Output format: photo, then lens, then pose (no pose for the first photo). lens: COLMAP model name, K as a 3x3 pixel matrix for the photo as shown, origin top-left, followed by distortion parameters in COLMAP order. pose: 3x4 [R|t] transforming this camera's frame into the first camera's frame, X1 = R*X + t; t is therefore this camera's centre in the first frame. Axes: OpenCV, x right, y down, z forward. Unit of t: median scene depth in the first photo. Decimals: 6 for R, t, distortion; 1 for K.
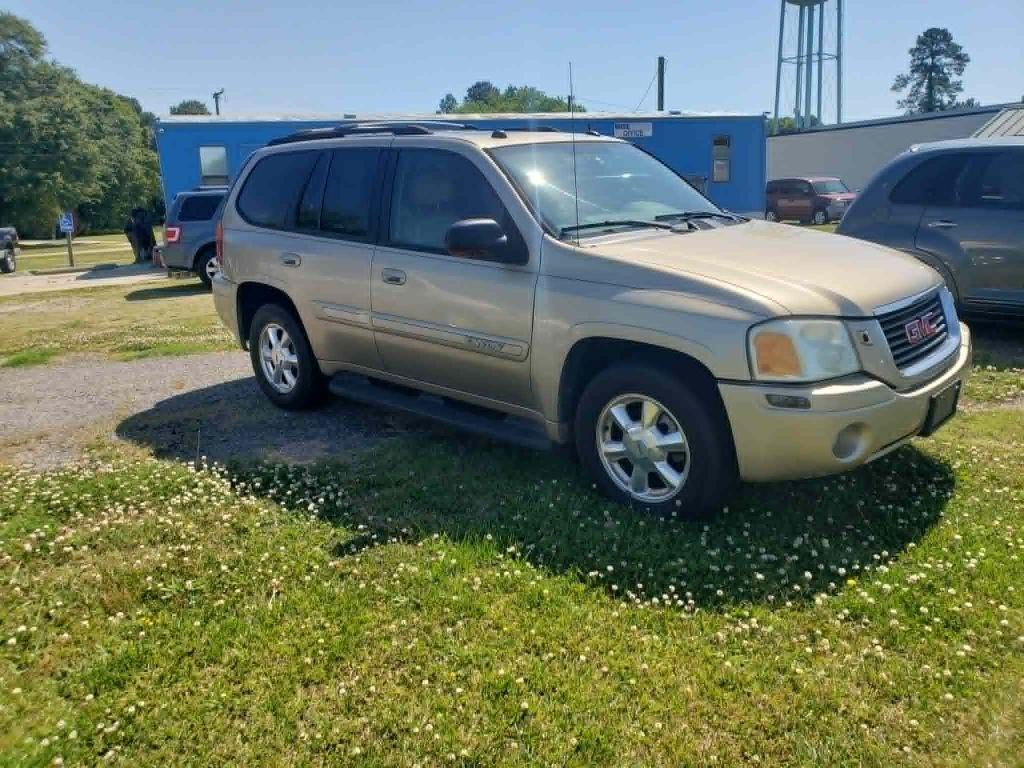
lens RADIAL K [[787.4, 0, 518.5], [0, 787.4, 381.9], [0, 0, 1]] dist [0.017269, -0.000902]
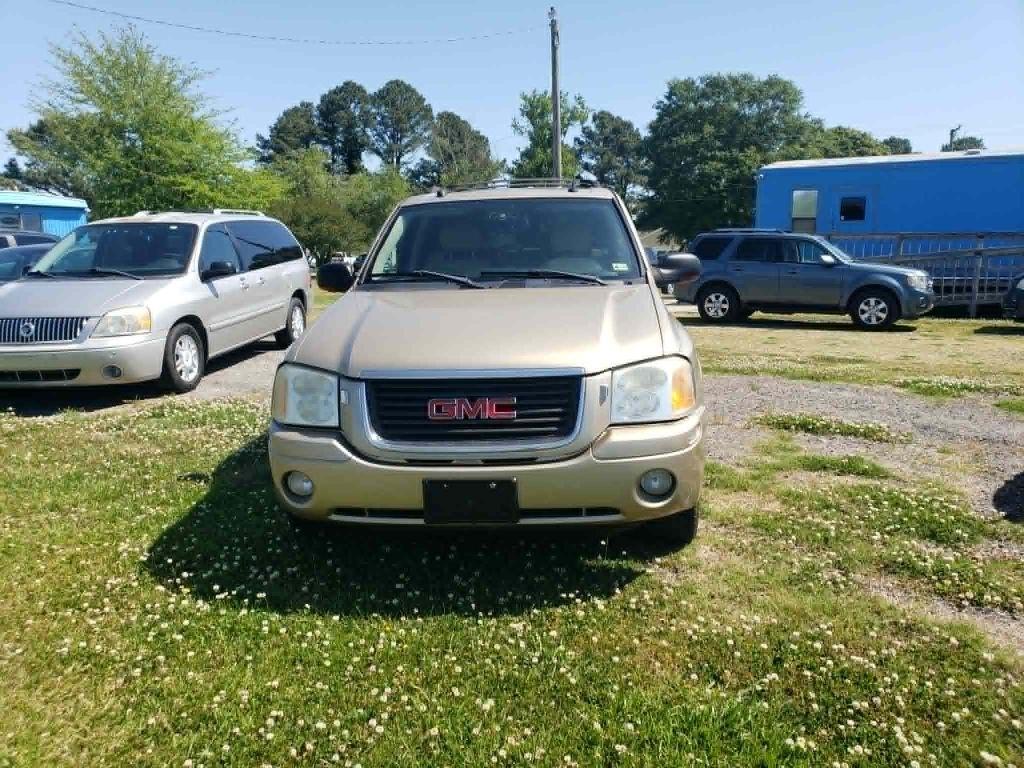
lens RADIAL K [[787.4, 0, 518.5], [0, 787.4, 381.9], [0, 0, 1]] dist [0.017269, -0.000902]
pose [[0.647719, 0.165586, -0.743668, 1.065598], [-0.199711, 0.978866, 0.044011, -0.131240], [0.735239, 0.120012, 0.667099, 0.379635]]
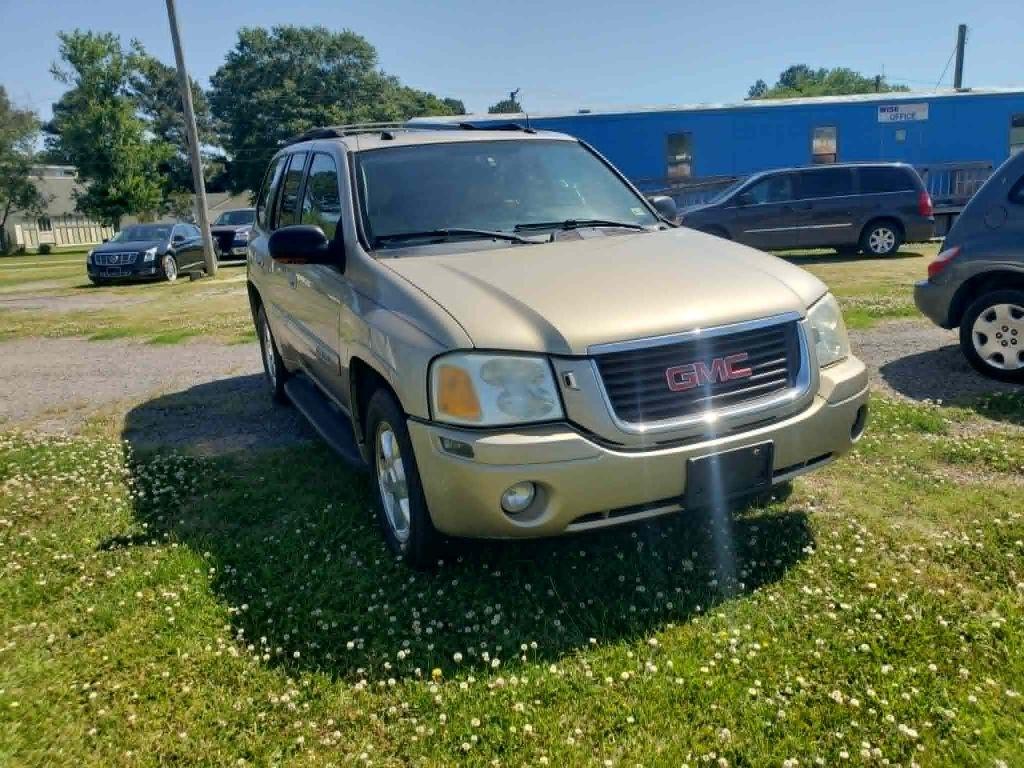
lens RADIAL K [[789.2, 0, 526.3], [0, 789.2, 394.1], [0, 0, 1]] dist [0.009160, 0.008465]
pose [[0.939636, 0.079869, -0.332724, 0.530219], [-0.072085, 0.996760, 0.035694, -0.053781], [0.334497, -0.009555, 0.942348, 0.160179]]
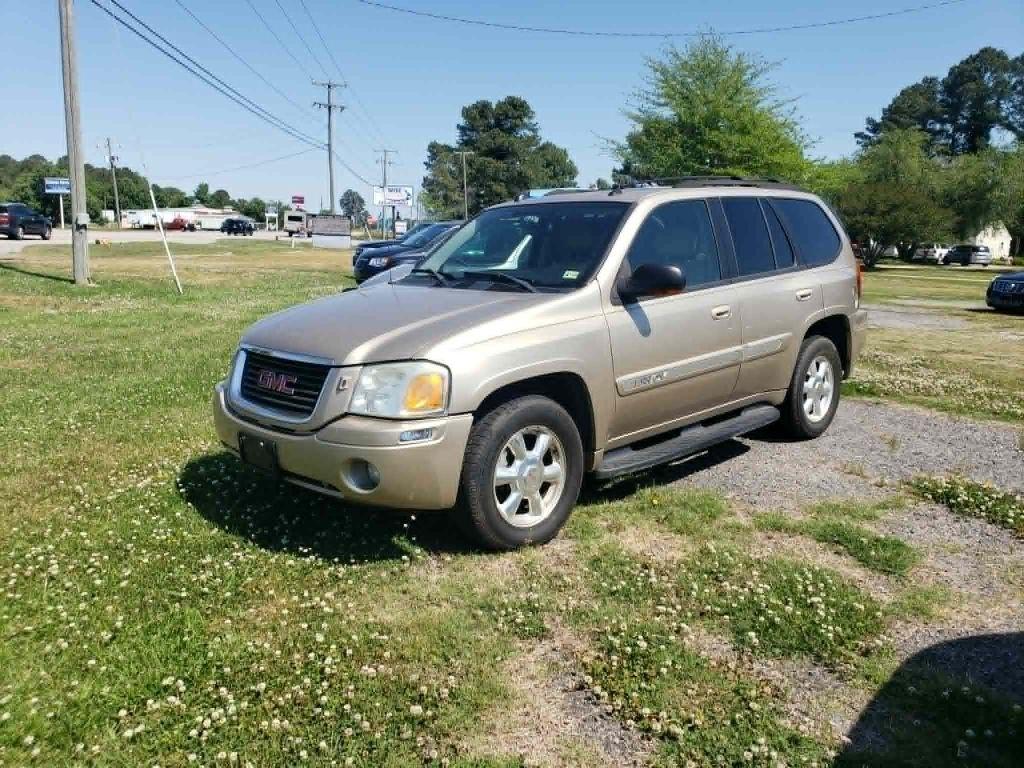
lens RADIAL K [[790.0, 0, 512.0], [0, 790.0, 384.0], [0, 0, 1]] dist [0.015020, -0.000023]
pose [[-0.014257, 0.228598, -0.973416, 1.411661], [-0.248693, 0.942113, 0.224889, -0.355439], [0.968477, 0.245288, 0.043419, 1.125159]]
